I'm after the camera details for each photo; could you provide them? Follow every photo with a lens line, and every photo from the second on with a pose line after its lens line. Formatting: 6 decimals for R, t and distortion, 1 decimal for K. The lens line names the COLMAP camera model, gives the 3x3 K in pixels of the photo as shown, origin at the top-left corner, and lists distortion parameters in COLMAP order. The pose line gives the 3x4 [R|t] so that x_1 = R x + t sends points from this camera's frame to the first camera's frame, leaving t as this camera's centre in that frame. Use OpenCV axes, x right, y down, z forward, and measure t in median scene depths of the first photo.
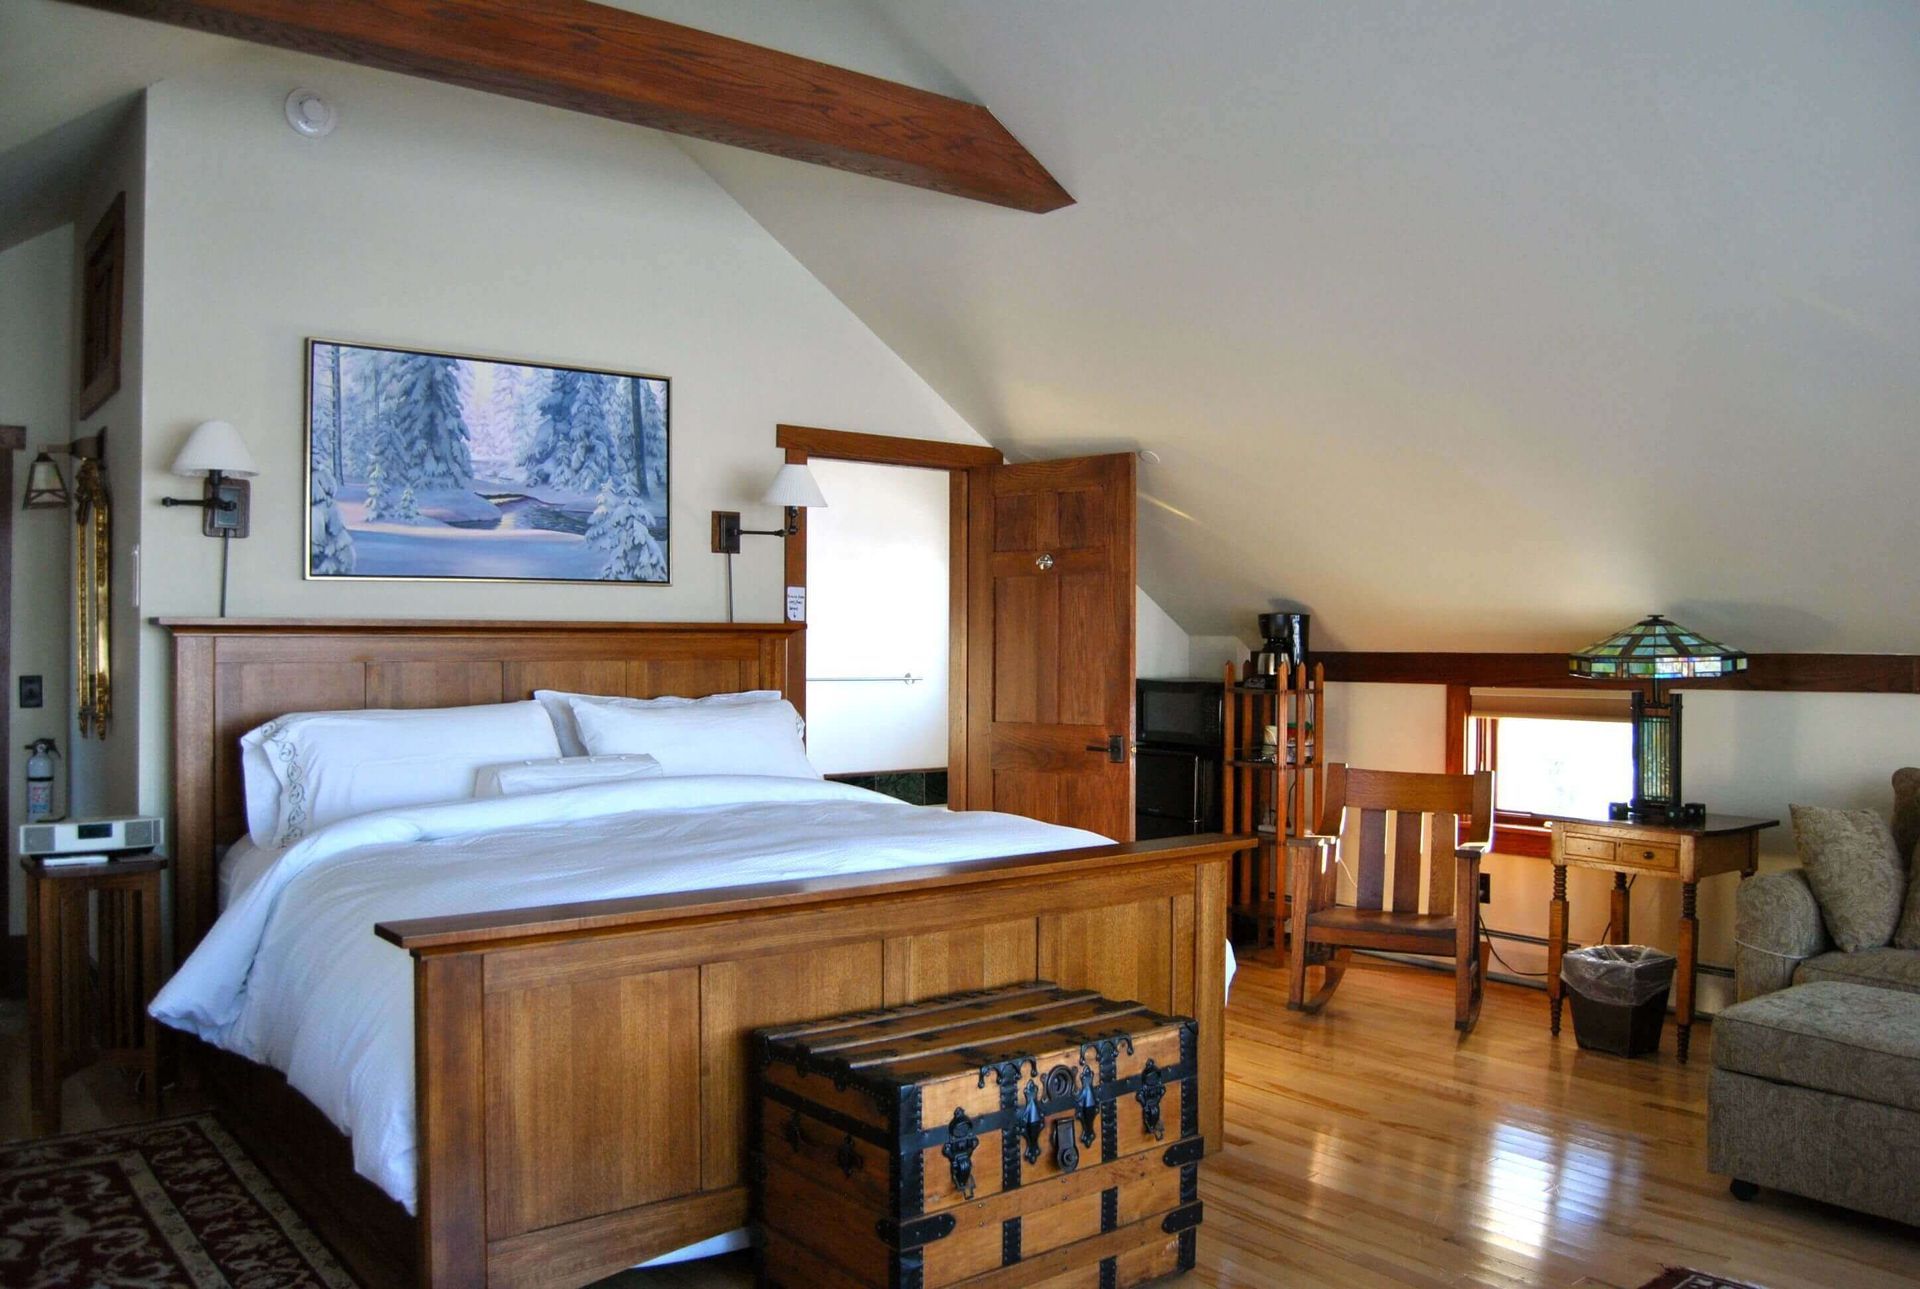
lens RADIAL K [[1518.6, 0, 989.7], [0, 1518.6, 646.1], [0, 0, 1]] dist [-0.088950, -0.001043]
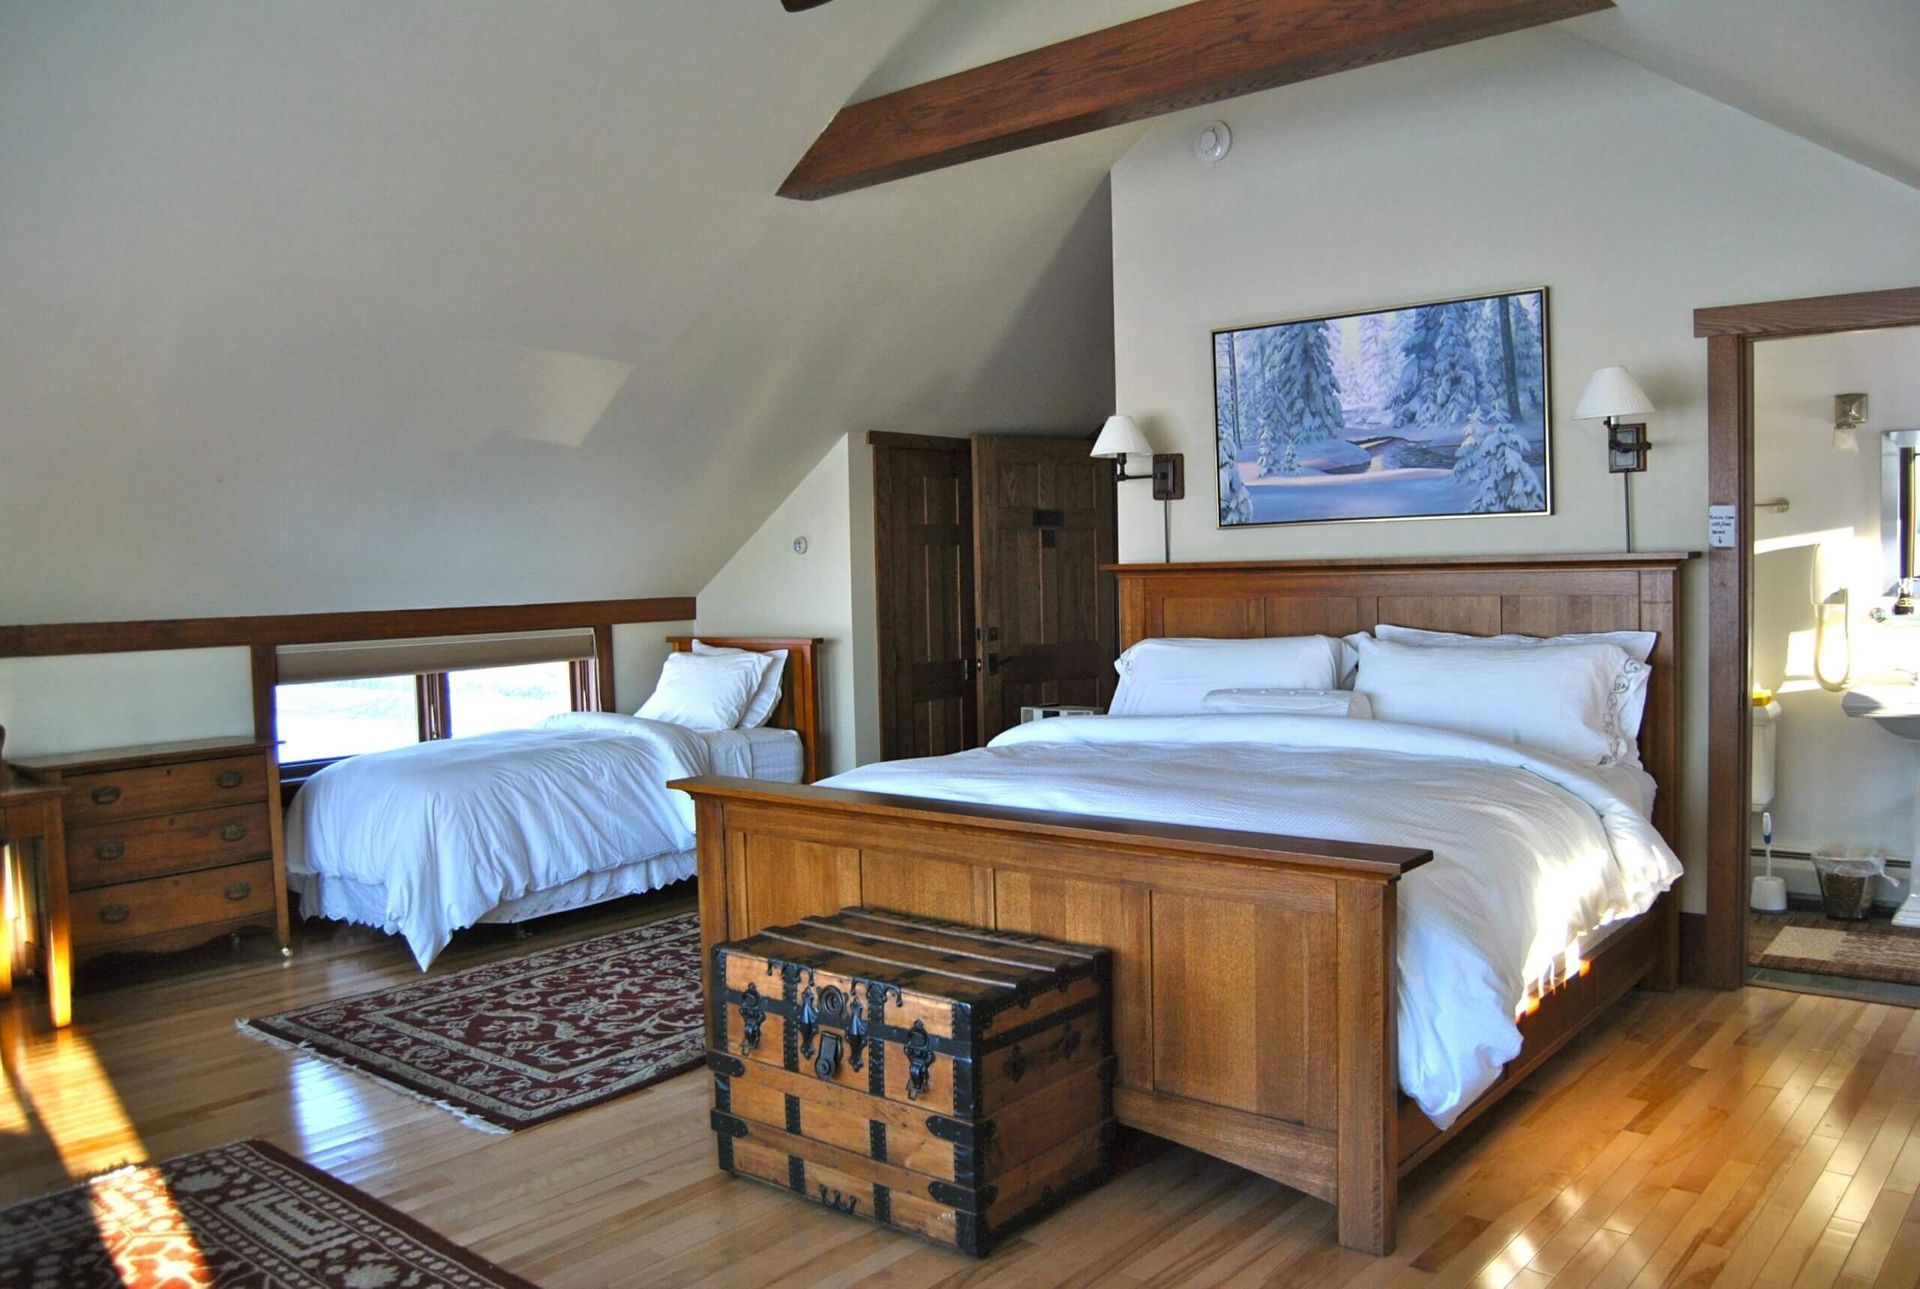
lens RADIAL K [[1518.6, 0, 989.7], [0, 1518.6, 646.1], [0, 0, 1]] dist [-0.088950, -0.001043]
pose [[0.197031, 0.045905, -0.979322, 0.685605], [0.024269, 0.998369, 0.051681, -0.016878], [0.980097, -0.033950, 0.195596, 0.536969]]
